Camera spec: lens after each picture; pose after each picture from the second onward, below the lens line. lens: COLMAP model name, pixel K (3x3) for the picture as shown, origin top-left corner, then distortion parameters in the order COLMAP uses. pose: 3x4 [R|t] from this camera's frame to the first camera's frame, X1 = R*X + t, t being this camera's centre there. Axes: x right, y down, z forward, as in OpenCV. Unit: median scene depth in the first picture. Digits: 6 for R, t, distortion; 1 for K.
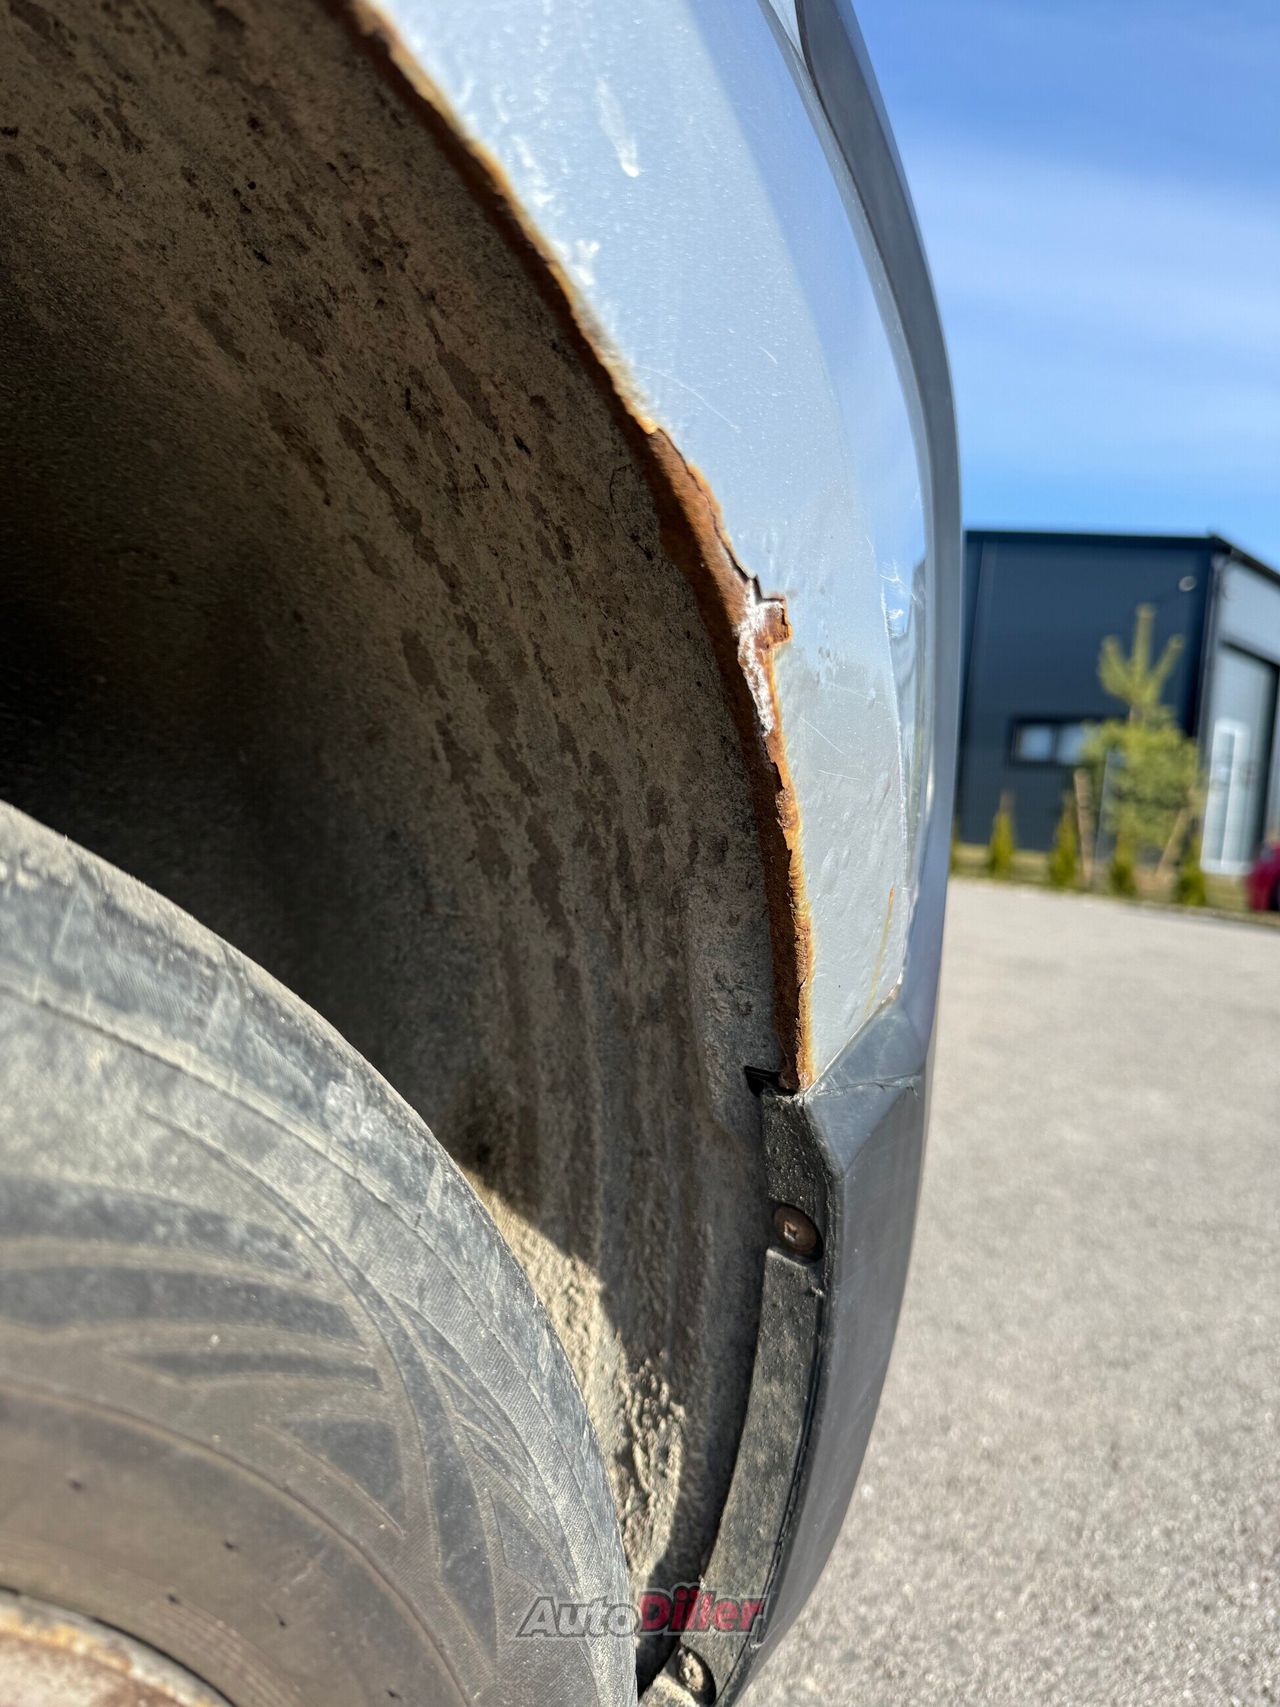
lens RADIAL K [[1202.8, 0, 640.8], [0, 1202.8, 855.8], [0, 0, 1]] dist [-0.010336, -0.006845]
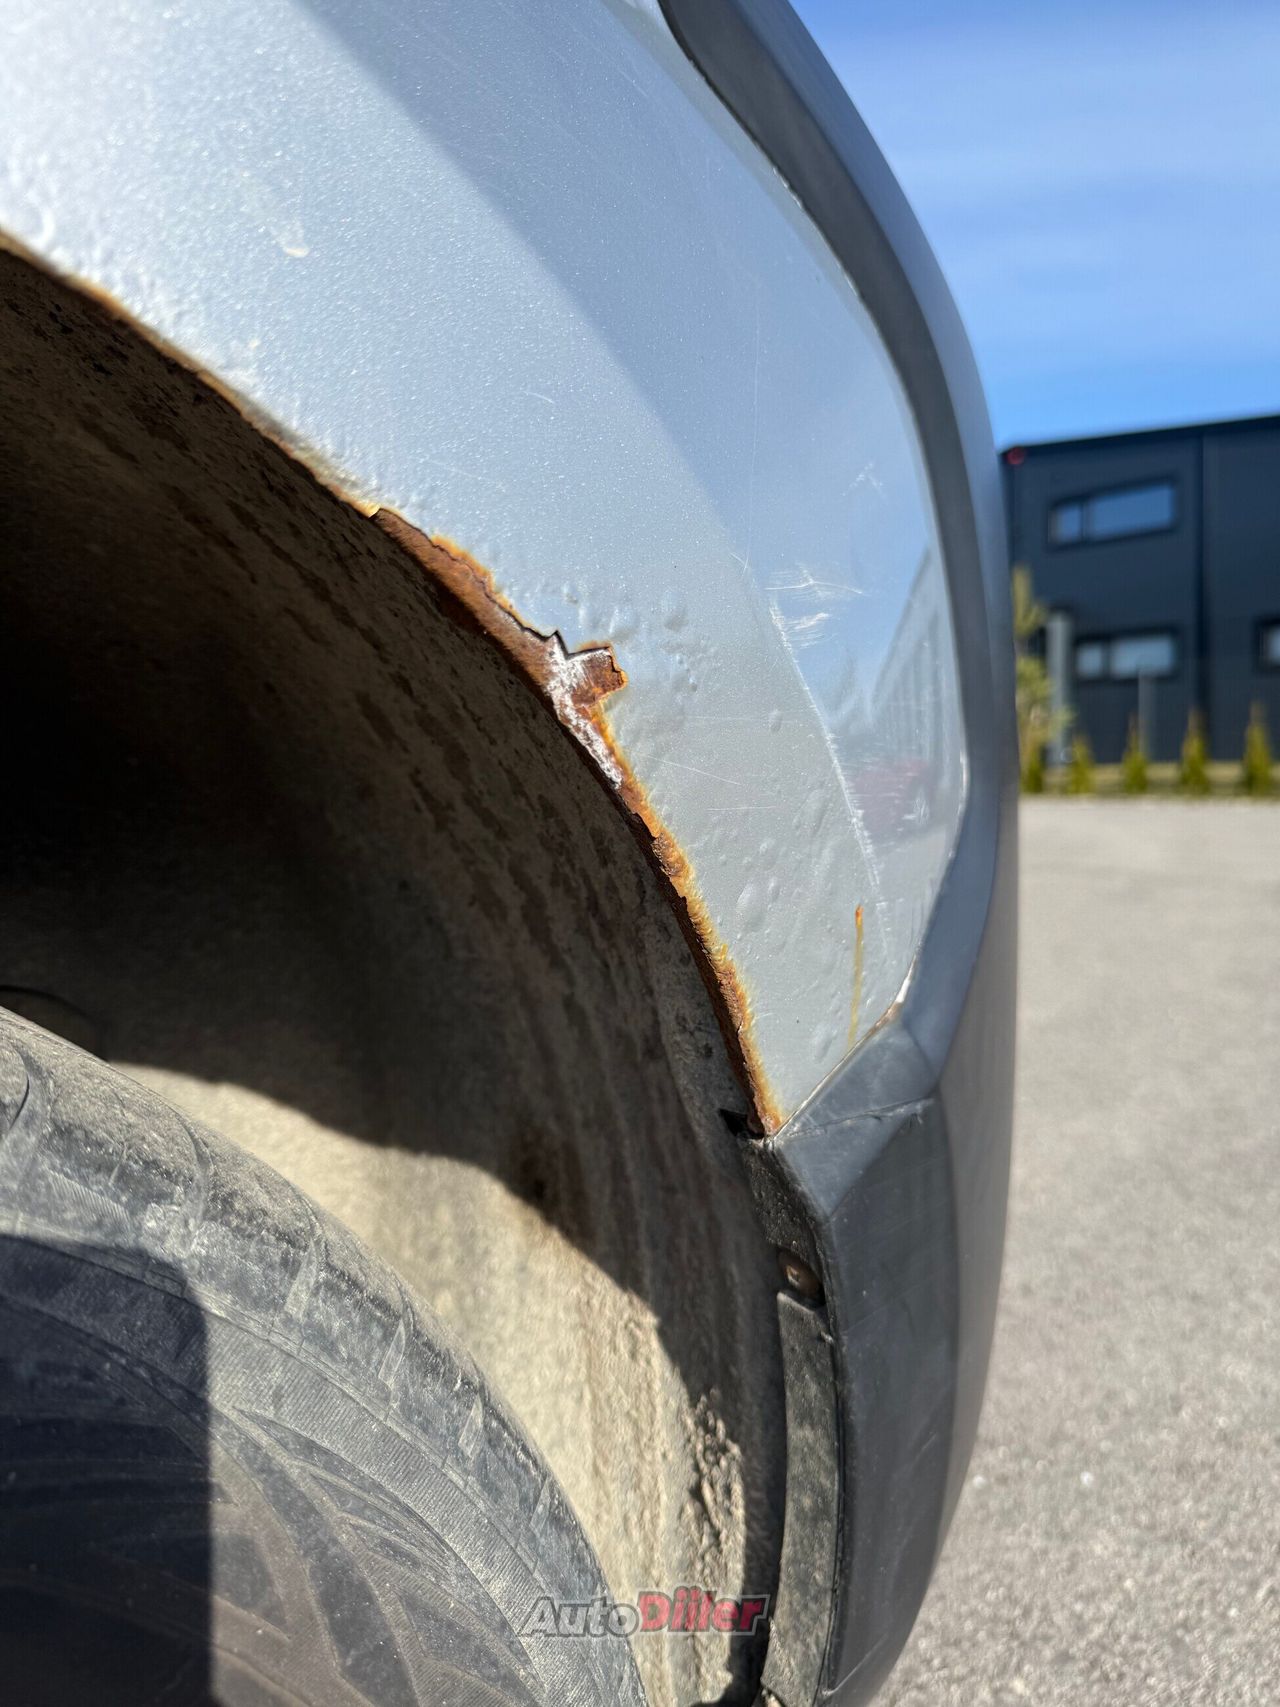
lens RADIAL K [[1211.0, 0, 640.0], [0, 1211.0, 853.5], [0, 0, 1]] dist [-0.020356, 0.003075]
pose [[0.978680, -0.101296, -0.178673, 0.199246], [0.105317, 0.994352, 0.013139, -0.041770], [0.176333, -0.031676, 0.983821, 0.046928]]
